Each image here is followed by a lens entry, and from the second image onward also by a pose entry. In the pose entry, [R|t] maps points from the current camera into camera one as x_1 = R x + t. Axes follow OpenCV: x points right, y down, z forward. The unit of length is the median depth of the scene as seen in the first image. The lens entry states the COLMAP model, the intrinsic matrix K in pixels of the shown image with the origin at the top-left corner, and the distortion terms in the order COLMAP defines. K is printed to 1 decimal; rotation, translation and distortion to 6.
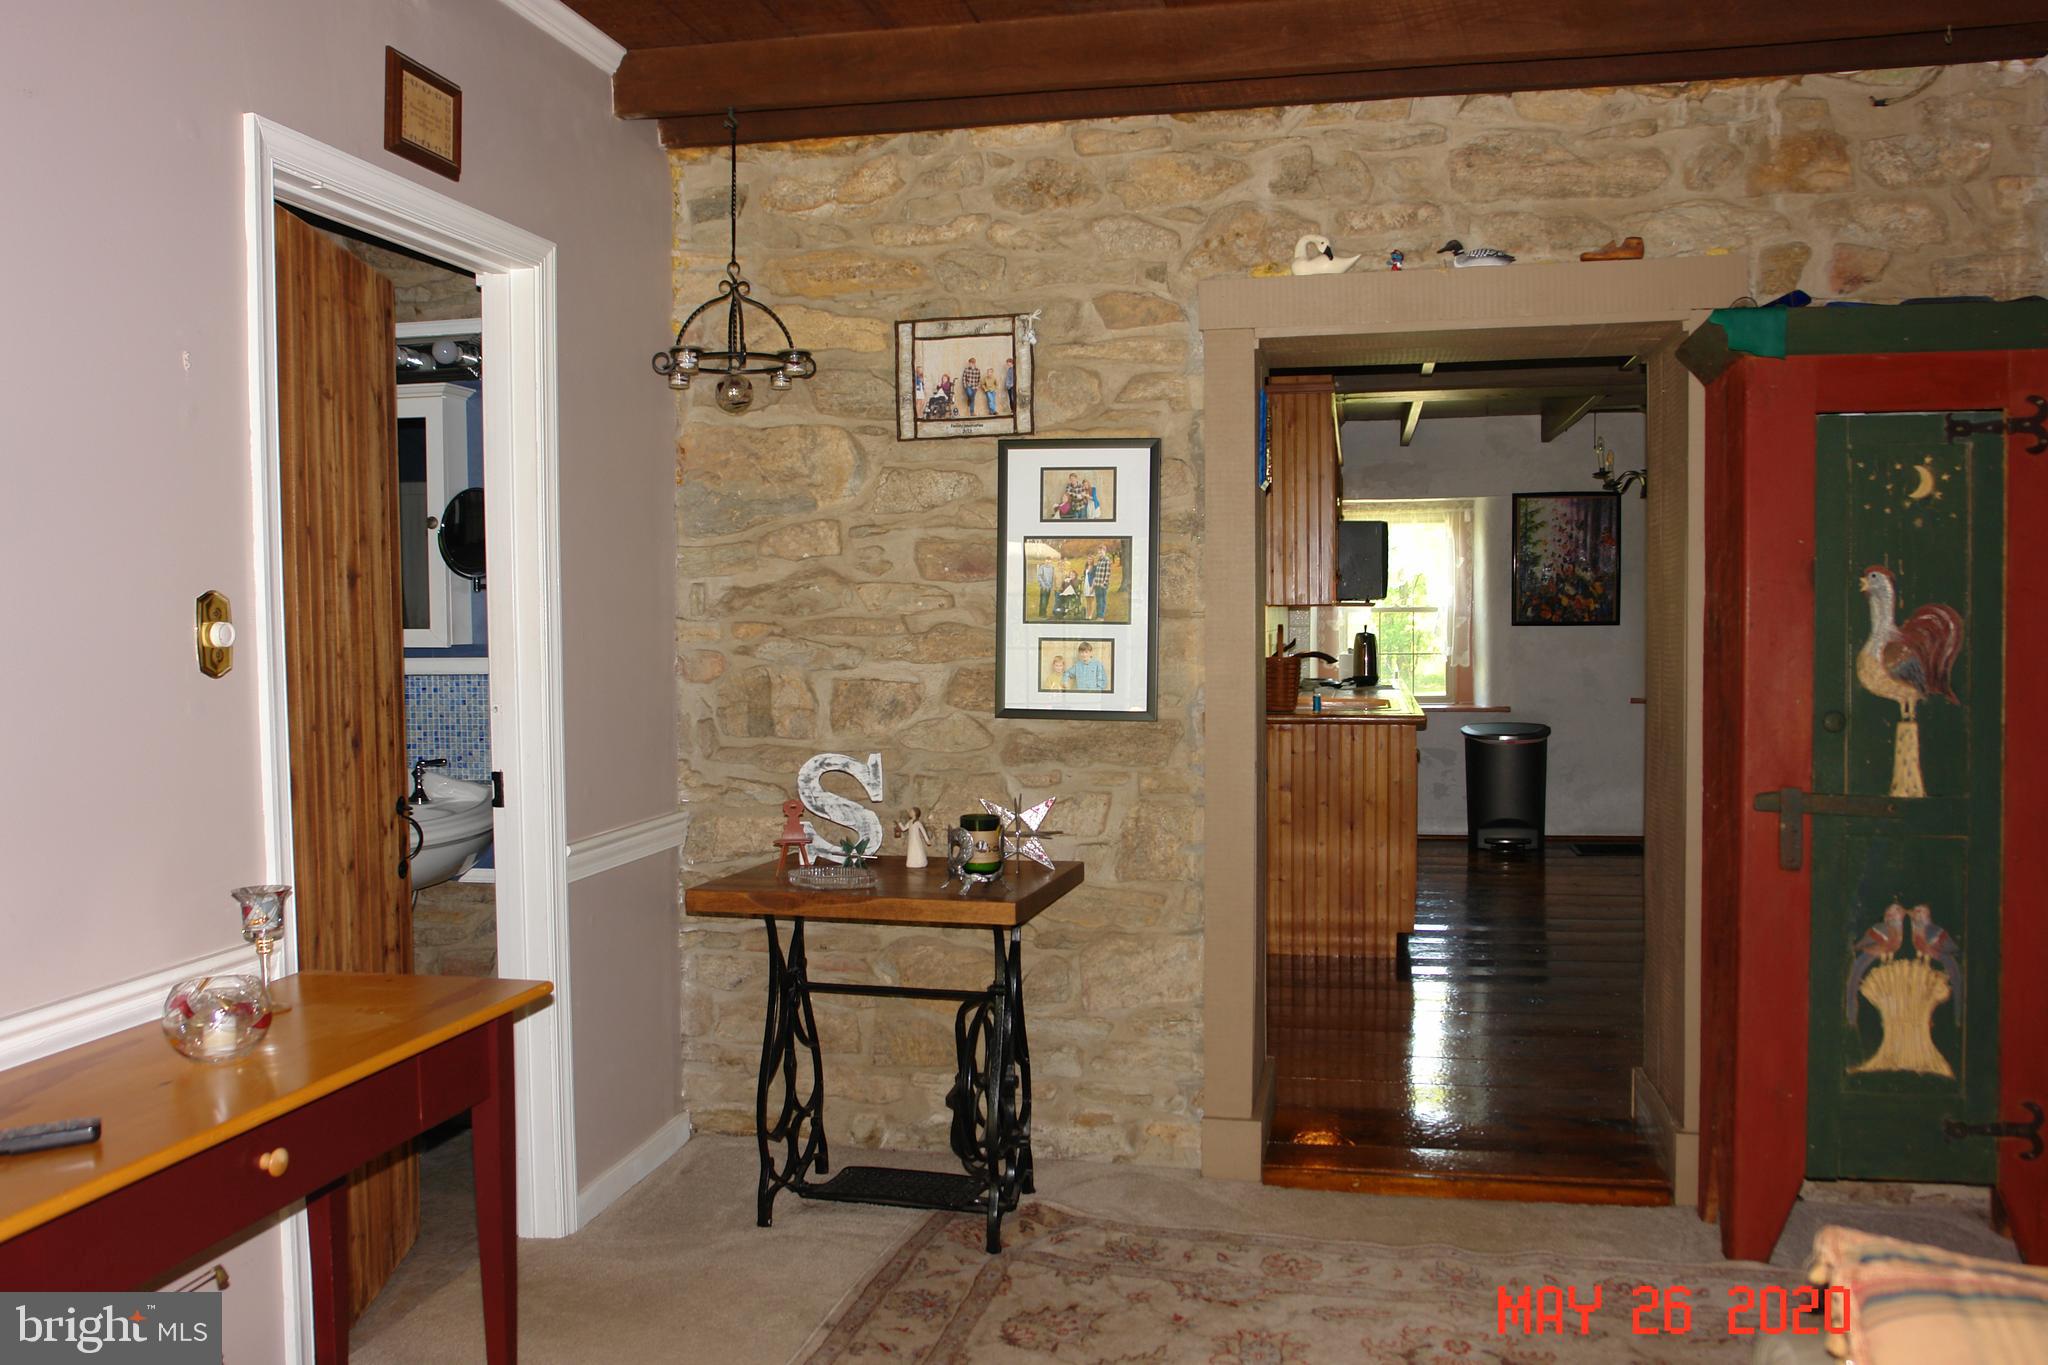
lens RADIAL K [[1621.8, 0, 1024.2], [0, 1621.8, 685.1], [0, 0, 1]] dist [-0.068904, 0.063113]
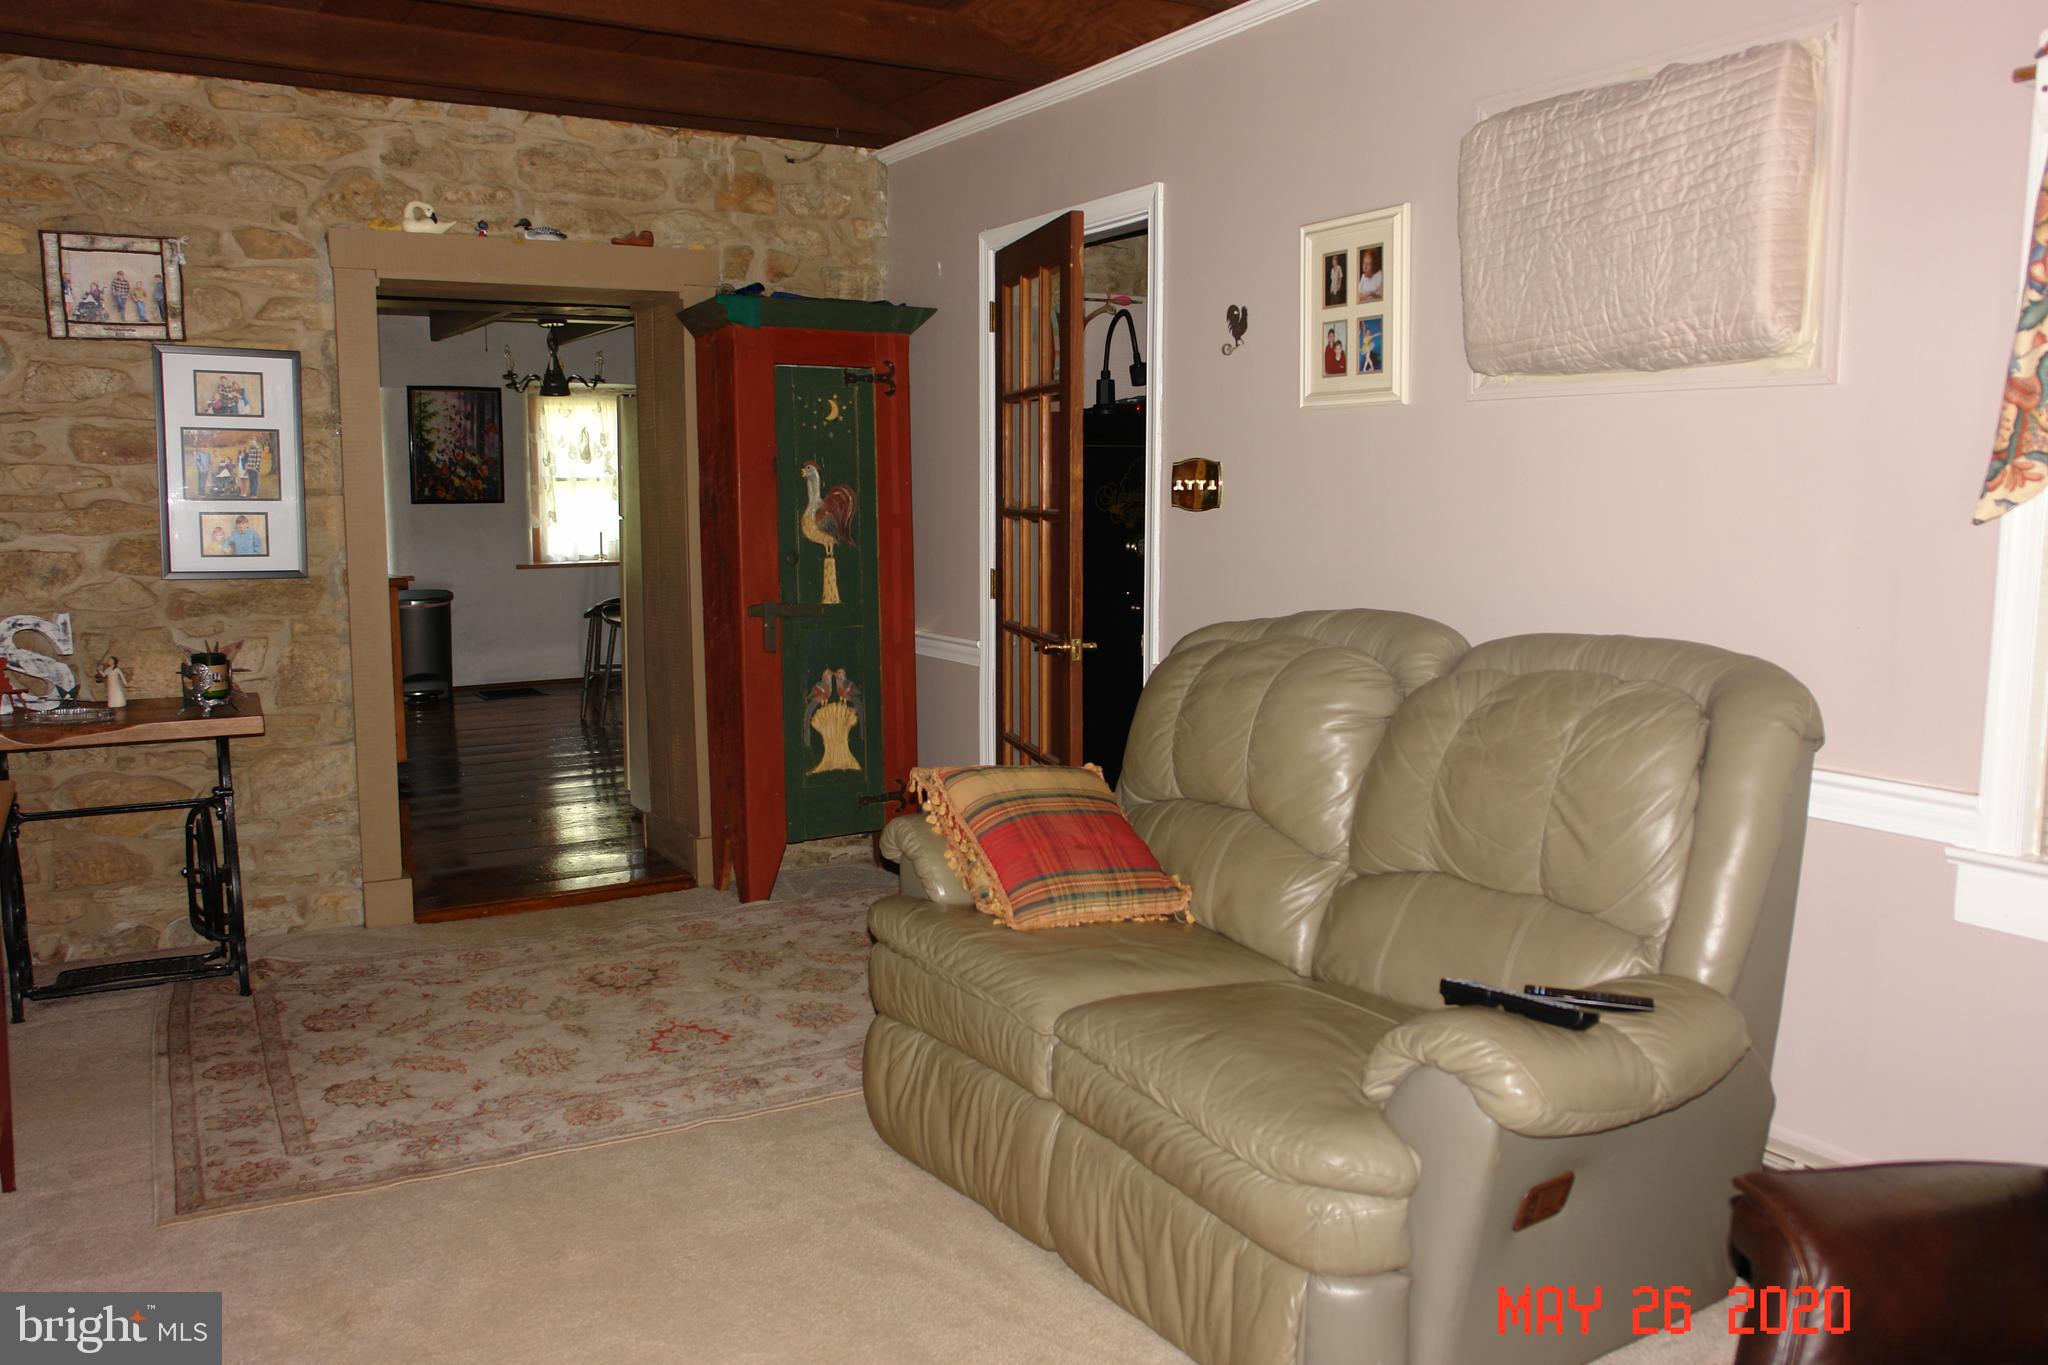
lens RADIAL K [[1621.8, 0, 1031.2], [0, 1621.8, 690.5], [0, 0, 1]] dist [-0.068904, 0.063113]
pose [[0.734455, -0.079146, 0.674027, -0.369601], [0.026955, 0.995795, 0.087558, 0.016482], [-0.678122, -0.046138, 0.733500, -0.316567]]
